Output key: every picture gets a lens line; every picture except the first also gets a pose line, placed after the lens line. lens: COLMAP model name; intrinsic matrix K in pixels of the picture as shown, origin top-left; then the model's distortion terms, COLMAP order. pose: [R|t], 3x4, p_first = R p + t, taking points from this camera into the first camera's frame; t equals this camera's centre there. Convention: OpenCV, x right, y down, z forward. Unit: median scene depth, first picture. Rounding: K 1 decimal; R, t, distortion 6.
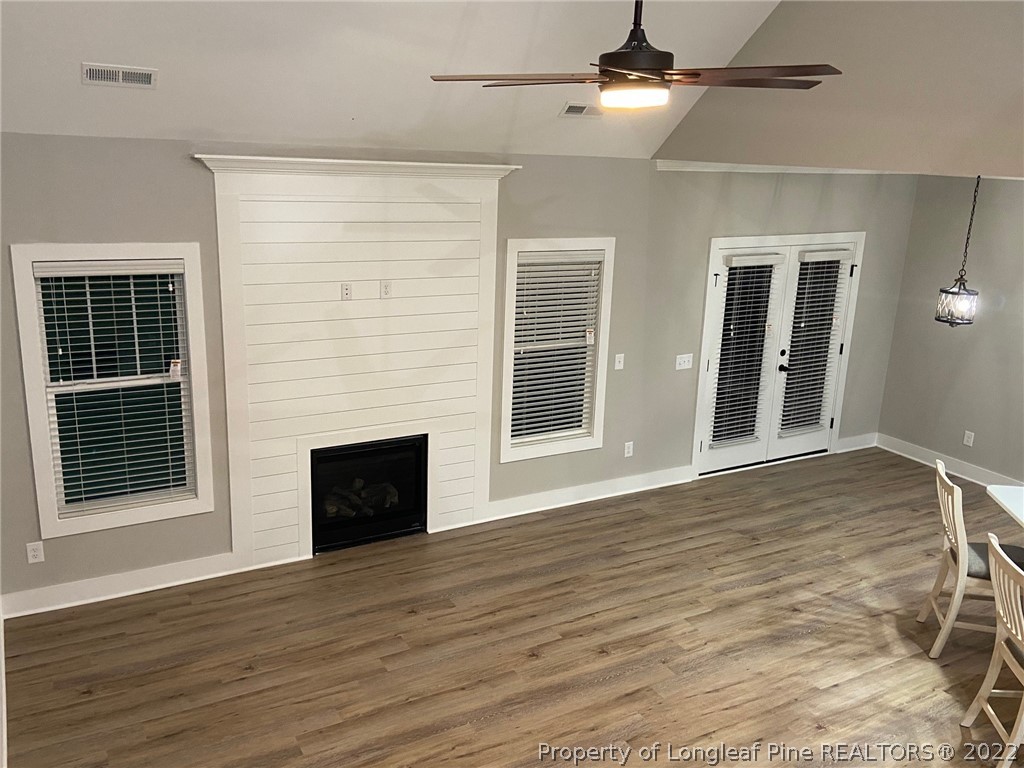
lens RADIAL K [[857.1, 0, 512.0], [0, 857.1, 384.0], [0, 0, 1]] dist [0.011487, 0.002862]
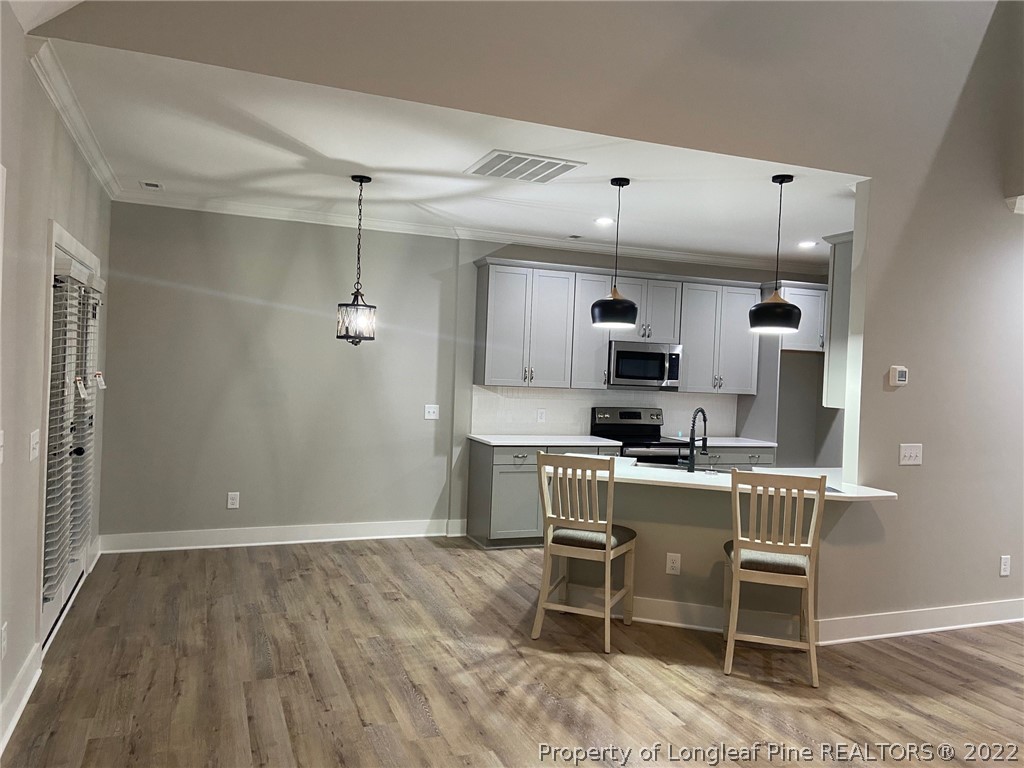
lens RADIAL K [[781.5, 0, 498.0], [0, 781.5, 380.6], [0, 0, 1]] dist [0.085926, -0.086846]
pose [[0.134393, -0.050744, 0.989628, -0.344474], [0.231499, 0.972660, 0.018436, -0.011558], [-0.963507, 0.226621, 0.142466, 0.887128]]
